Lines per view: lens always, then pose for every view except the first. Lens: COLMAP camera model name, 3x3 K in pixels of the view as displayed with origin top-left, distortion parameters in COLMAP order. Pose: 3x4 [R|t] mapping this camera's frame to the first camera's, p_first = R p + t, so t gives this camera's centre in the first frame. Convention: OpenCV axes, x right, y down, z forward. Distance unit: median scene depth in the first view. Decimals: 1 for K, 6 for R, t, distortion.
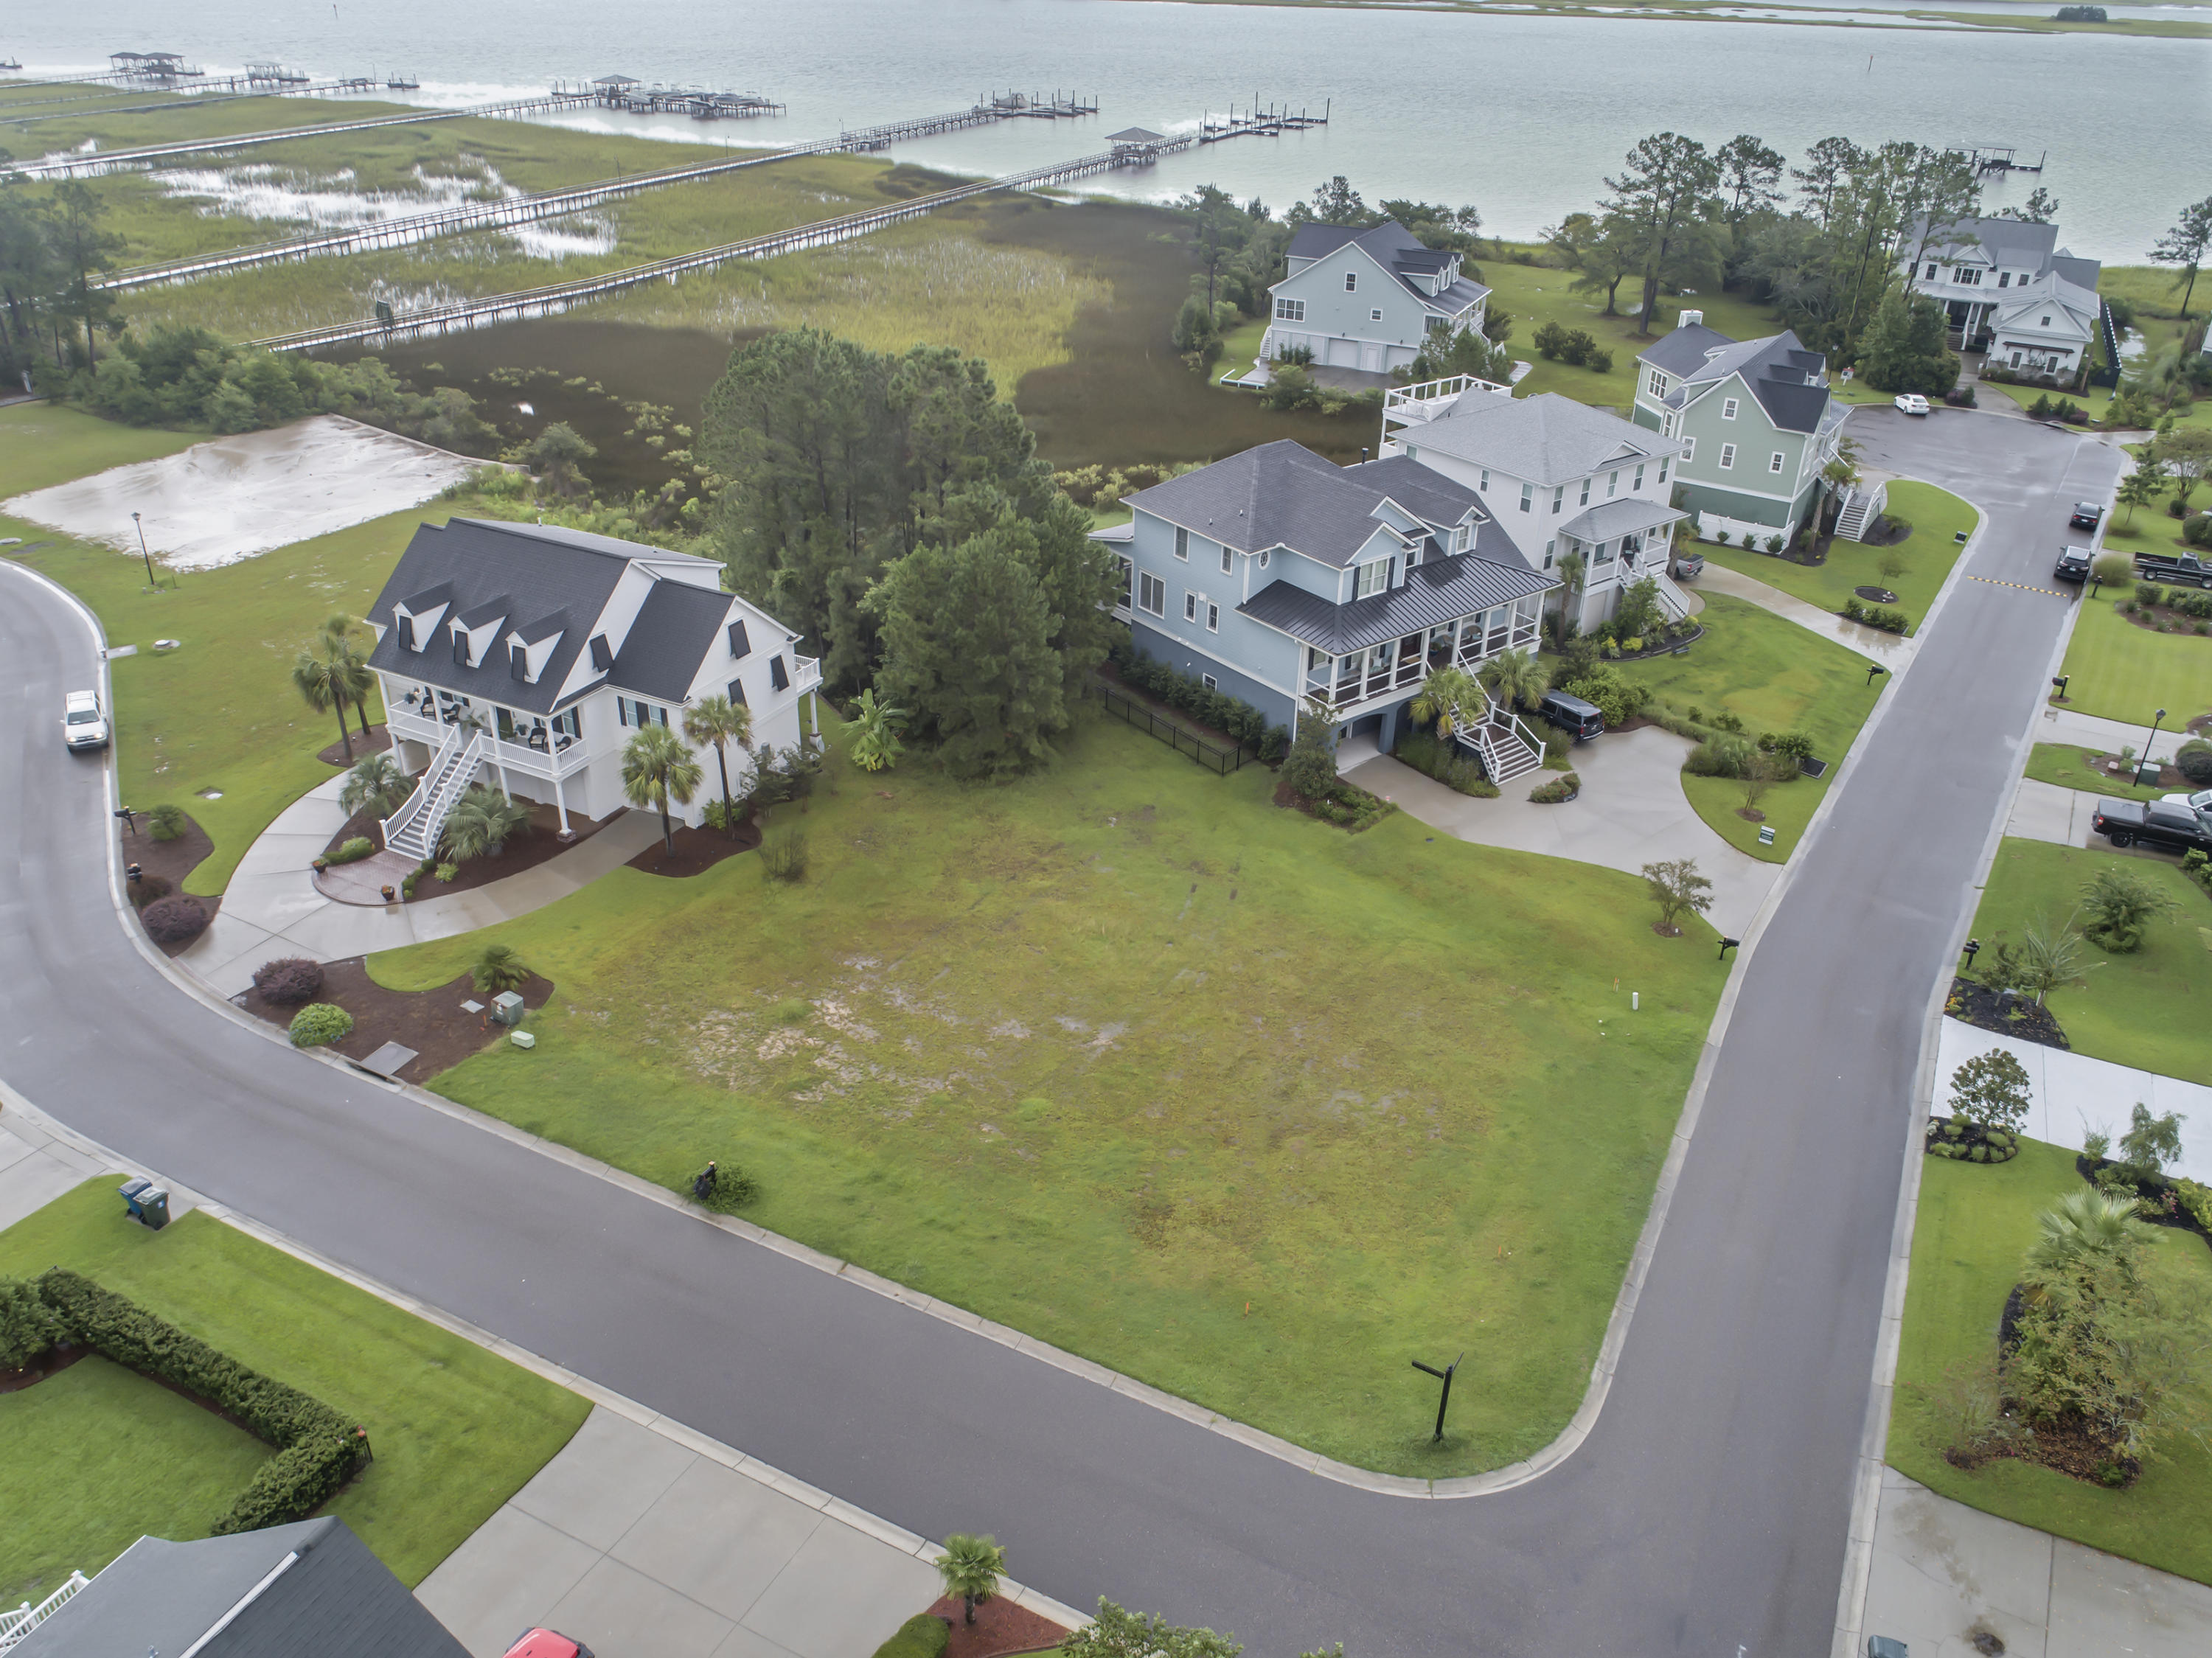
lens RADIAL K [[1672.5, 0, 1109.5], [0, 1672.5, 840.2], [0, 0, 1]] dist [-0.022881, 0.009925]
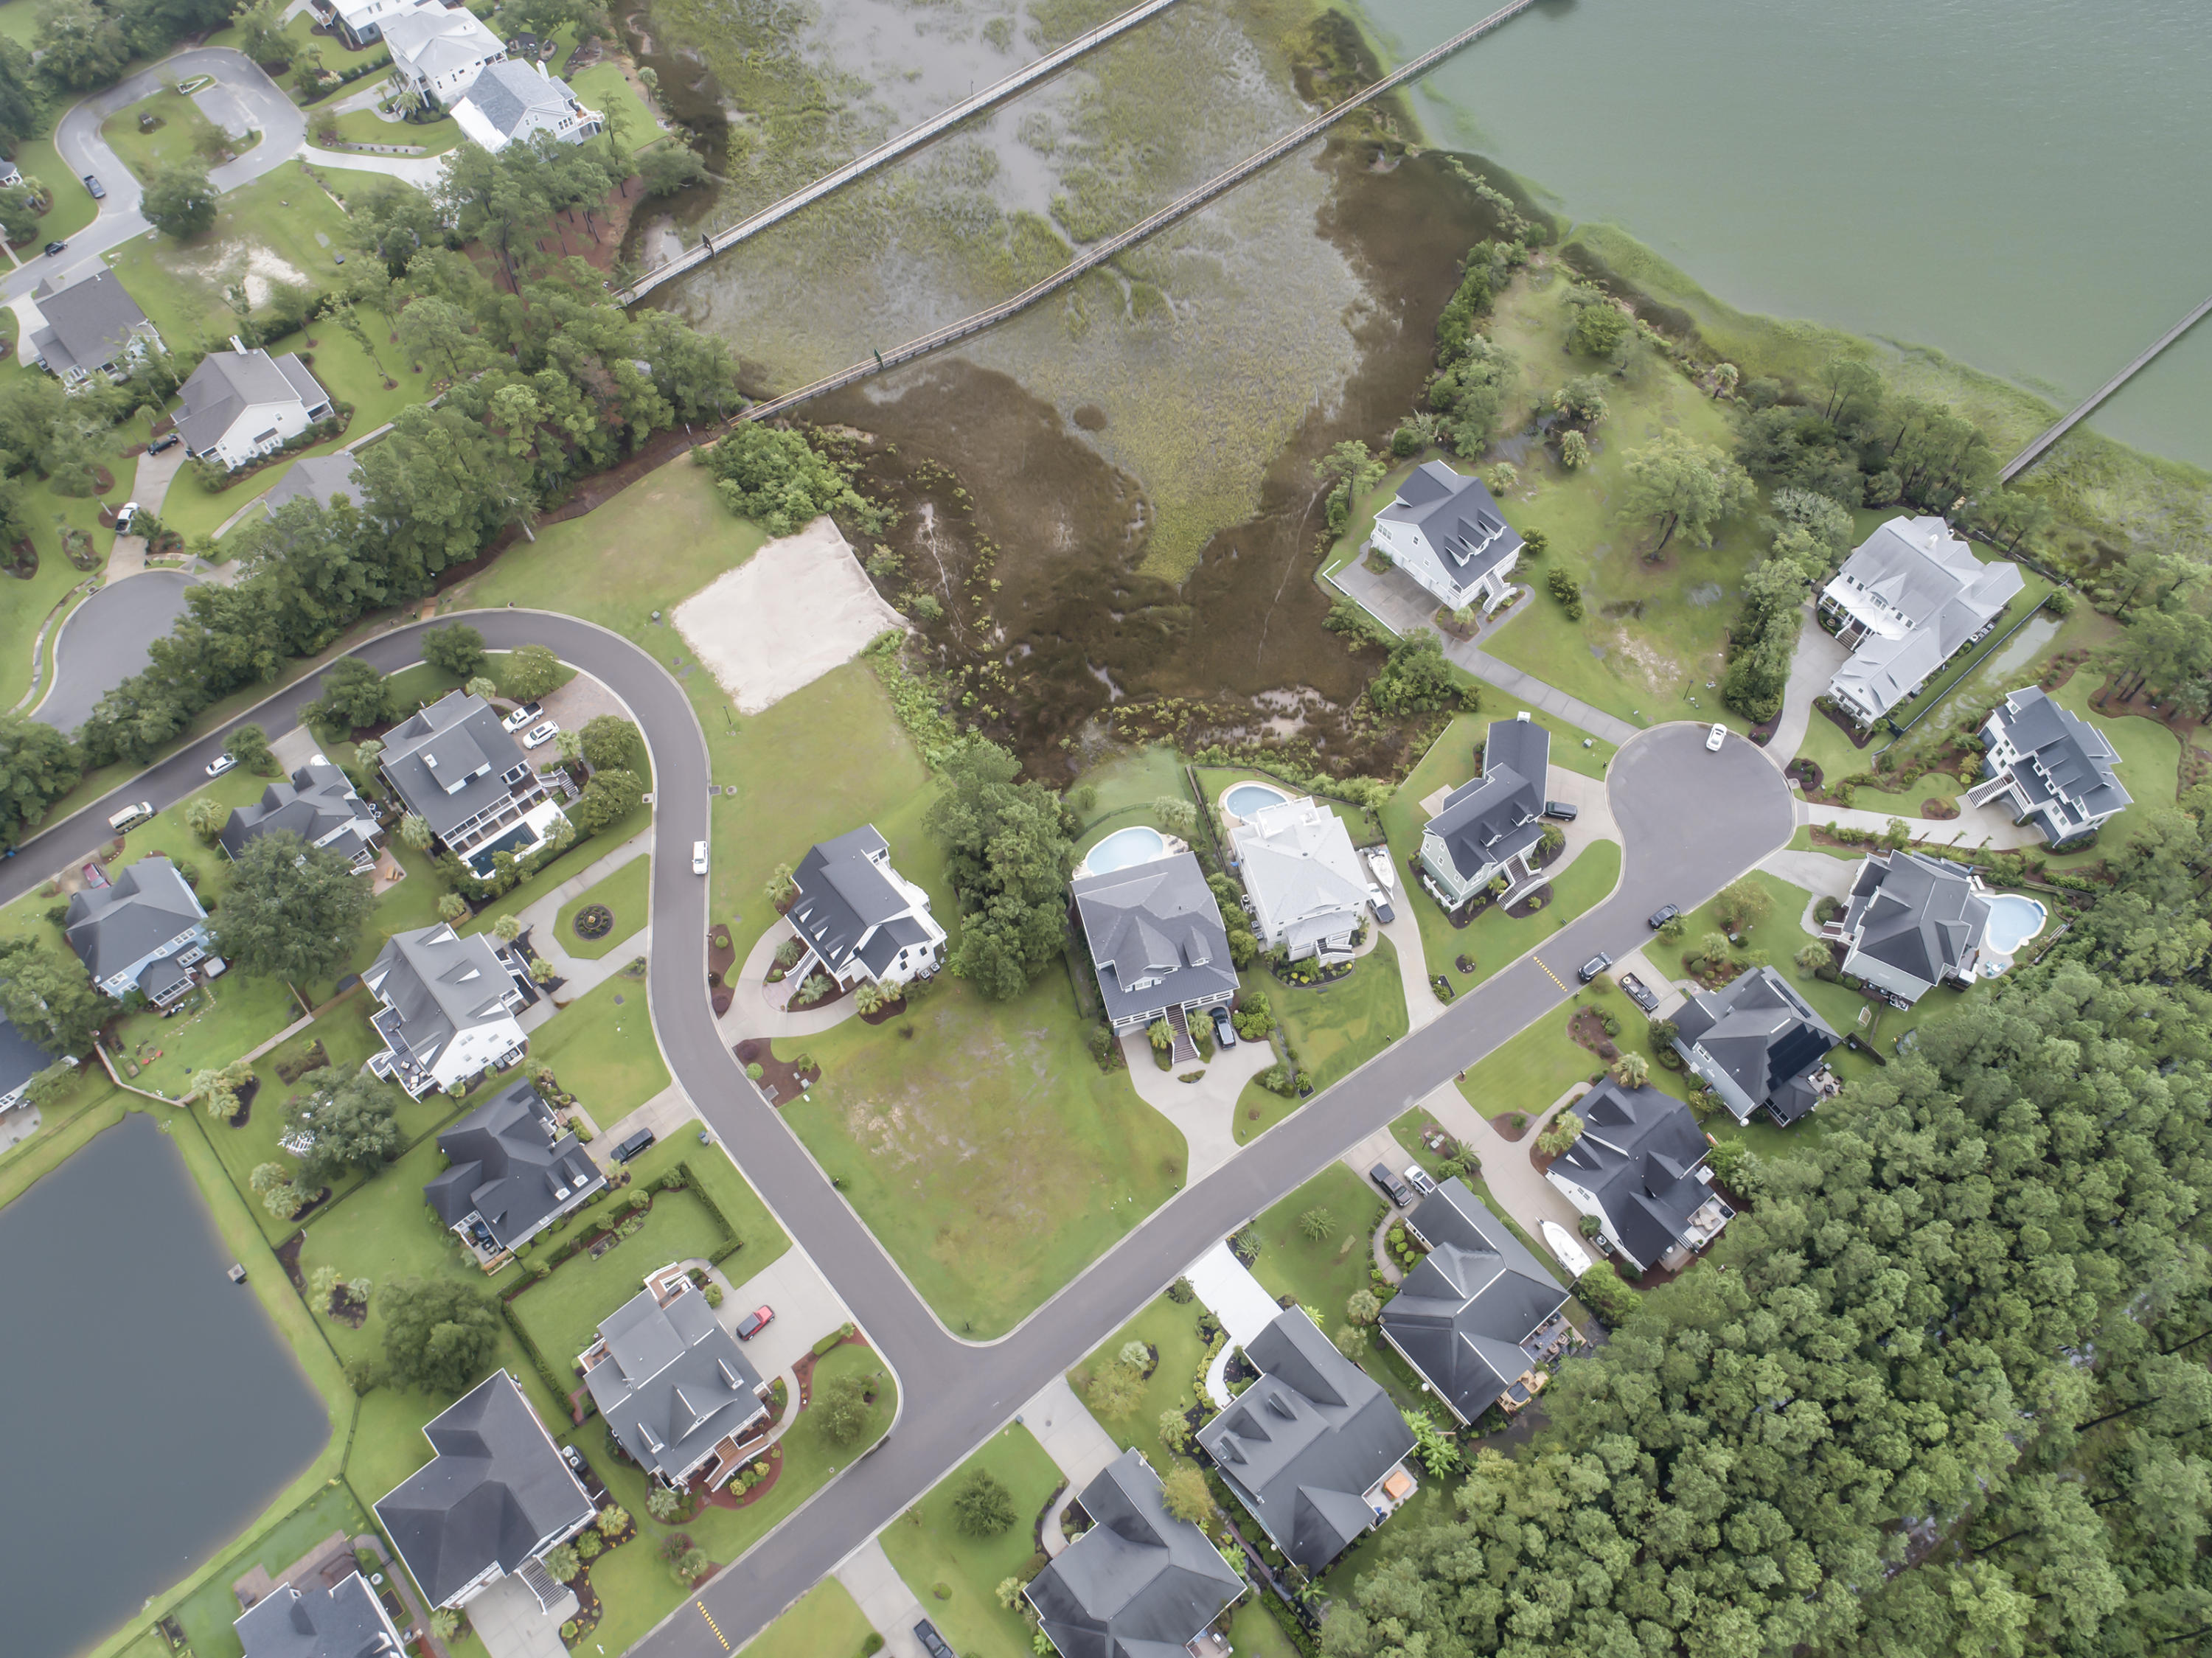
lens RADIAL K [[1689.8, 0, 1106.0], [0, 1689.8, 829.0], [0, 0, 1]] dist [-0.024468, 0.011132]
pose [[0.919250, 0.322474, -0.225809, 0.602202], [-0.161299, 0.831759, 0.531188, -1.689441], [0.359113, -0.451872, 0.816609, -0.997228]]
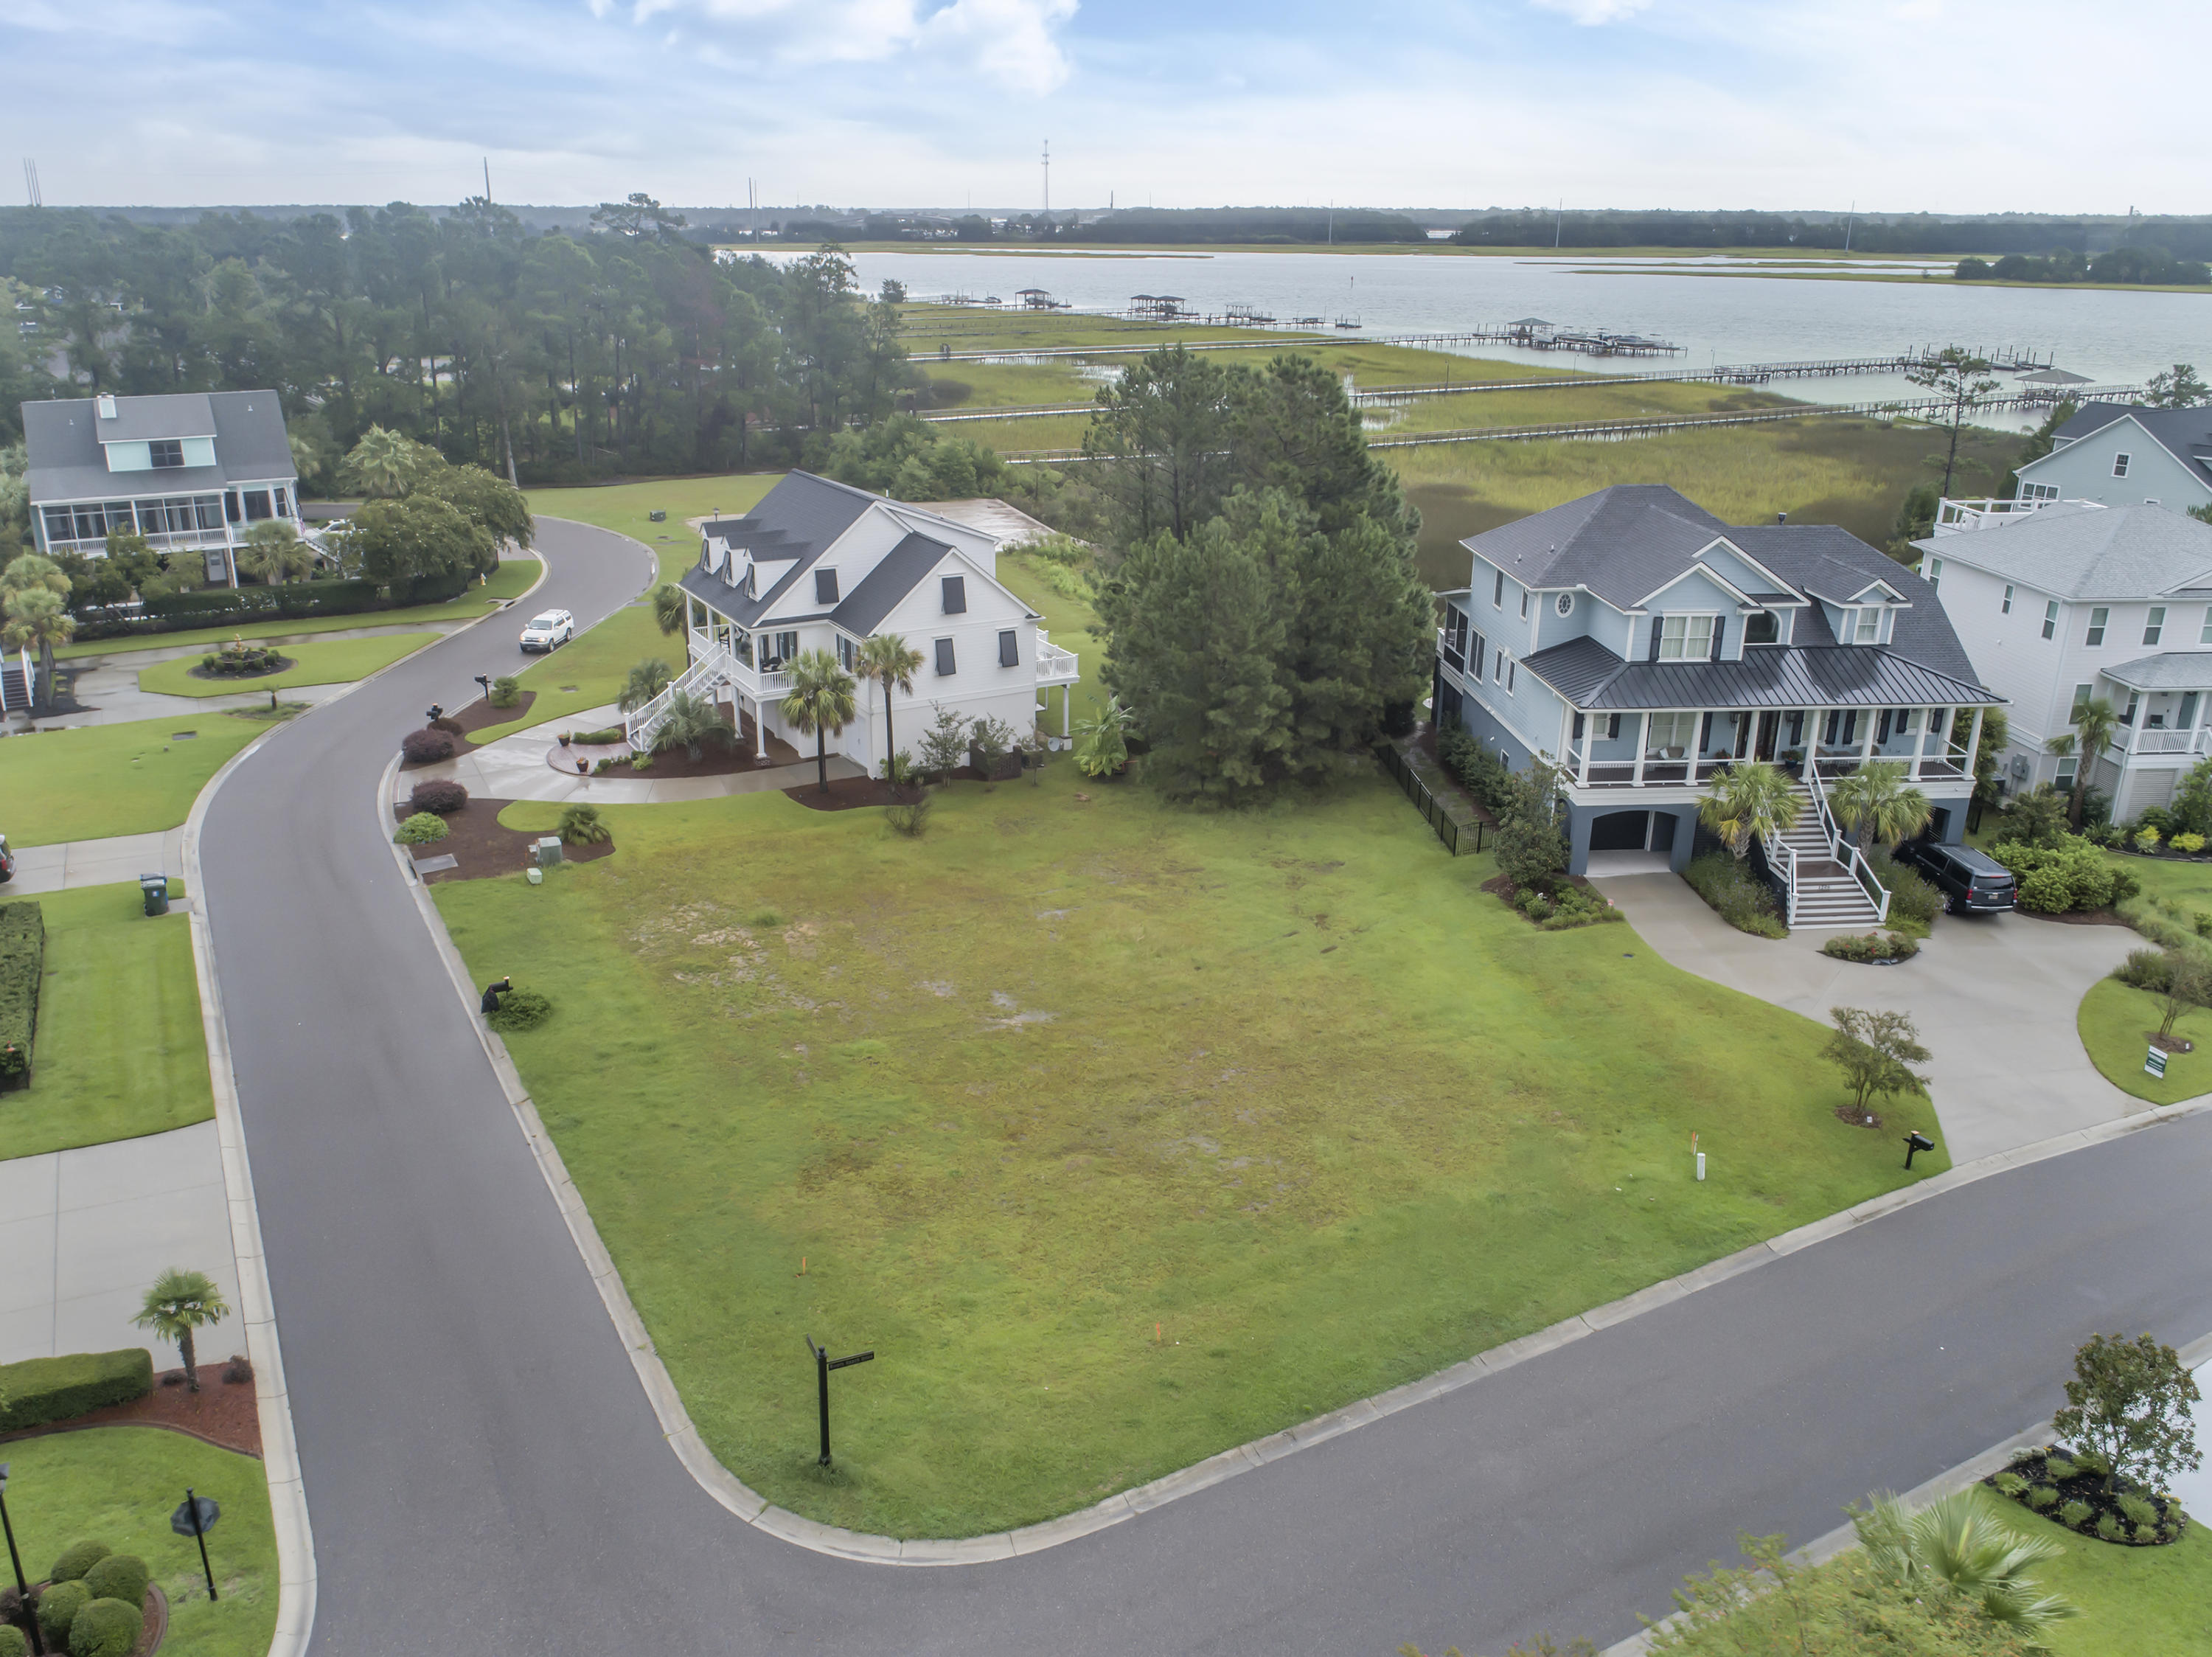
lens RADIAL K [[1705.3, 0, 1088.6], [0, 1705.3, 828.1], [0, 0, 1]] dist [-0.018159, 0.003299]
pose [[0.830074, 0.175670, -0.529260, 0.356073], [-0.266470, 0.958670, -0.099725, 0.079201], [0.489867, 0.223811, 0.842578, 0.215355]]
